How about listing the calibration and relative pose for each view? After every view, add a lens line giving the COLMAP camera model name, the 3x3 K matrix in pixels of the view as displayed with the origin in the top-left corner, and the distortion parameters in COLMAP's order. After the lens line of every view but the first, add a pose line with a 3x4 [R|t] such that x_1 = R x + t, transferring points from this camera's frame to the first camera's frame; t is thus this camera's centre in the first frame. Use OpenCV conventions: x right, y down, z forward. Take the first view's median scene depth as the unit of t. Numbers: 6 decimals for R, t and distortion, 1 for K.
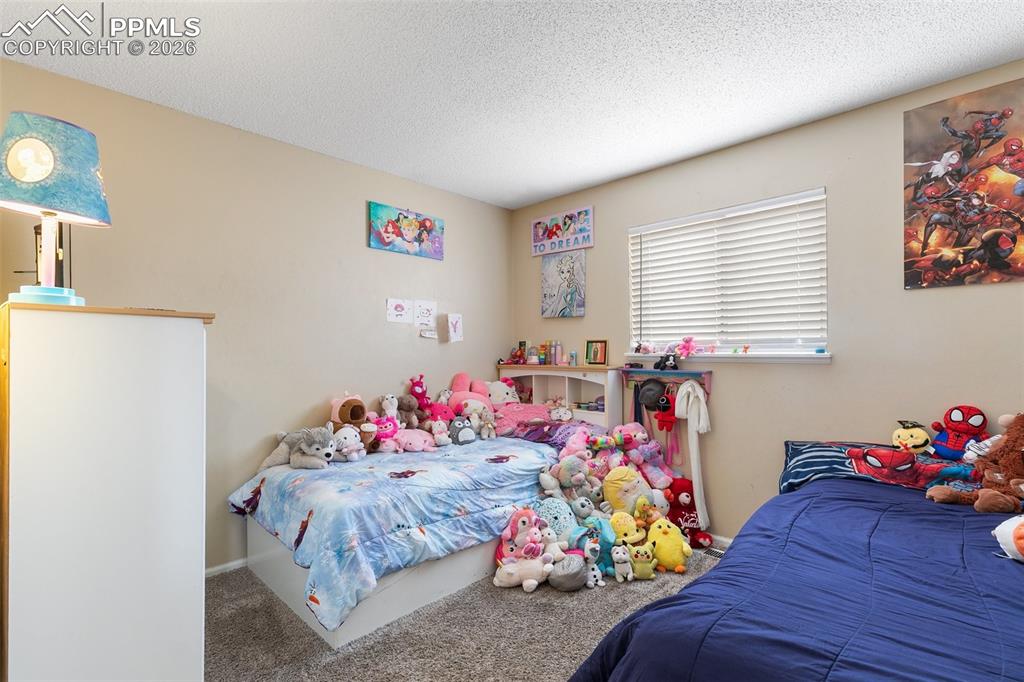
lens RADIAL K [[463.3, 0, 512.9], [0, 463.3, 346.3], [0, 0, 1]] dist [0.000615, -0.000019]
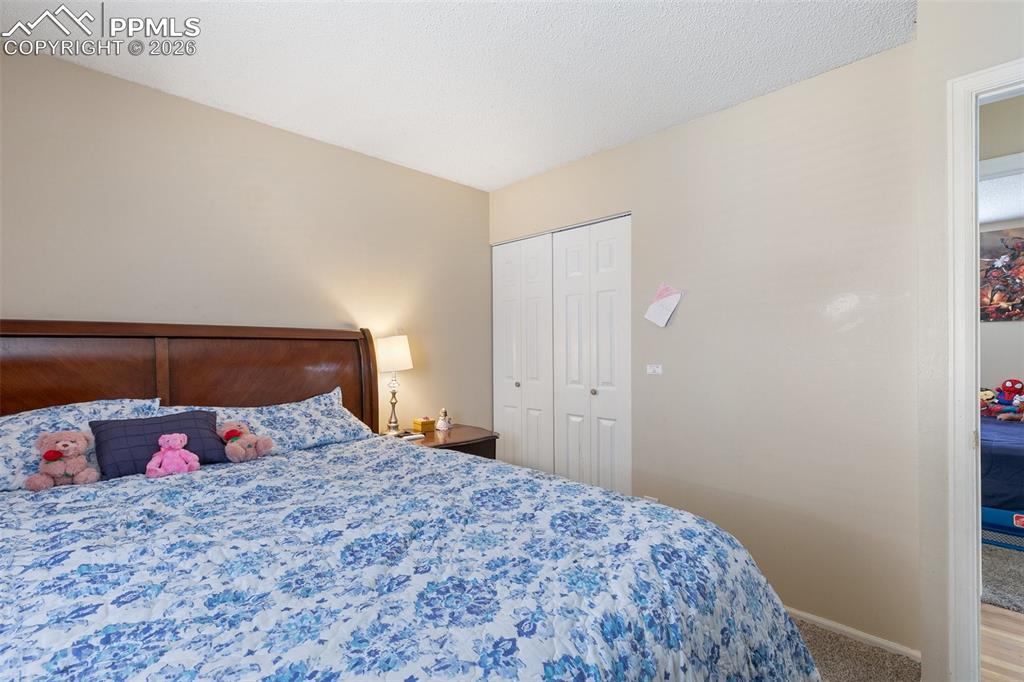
lens RADIAL K [[463.3, 0, 509.5], [0, 463.3, 345.7], [0, 0, 1]] dist [0.000615, -0.000019]
pose [[0.999987, 0.001378, -0.004999, -1.233862], [-0.001389, 0.999996, -0.002279, -0.013273], [0.004996, 0.002286, 0.999985, -1.058156]]
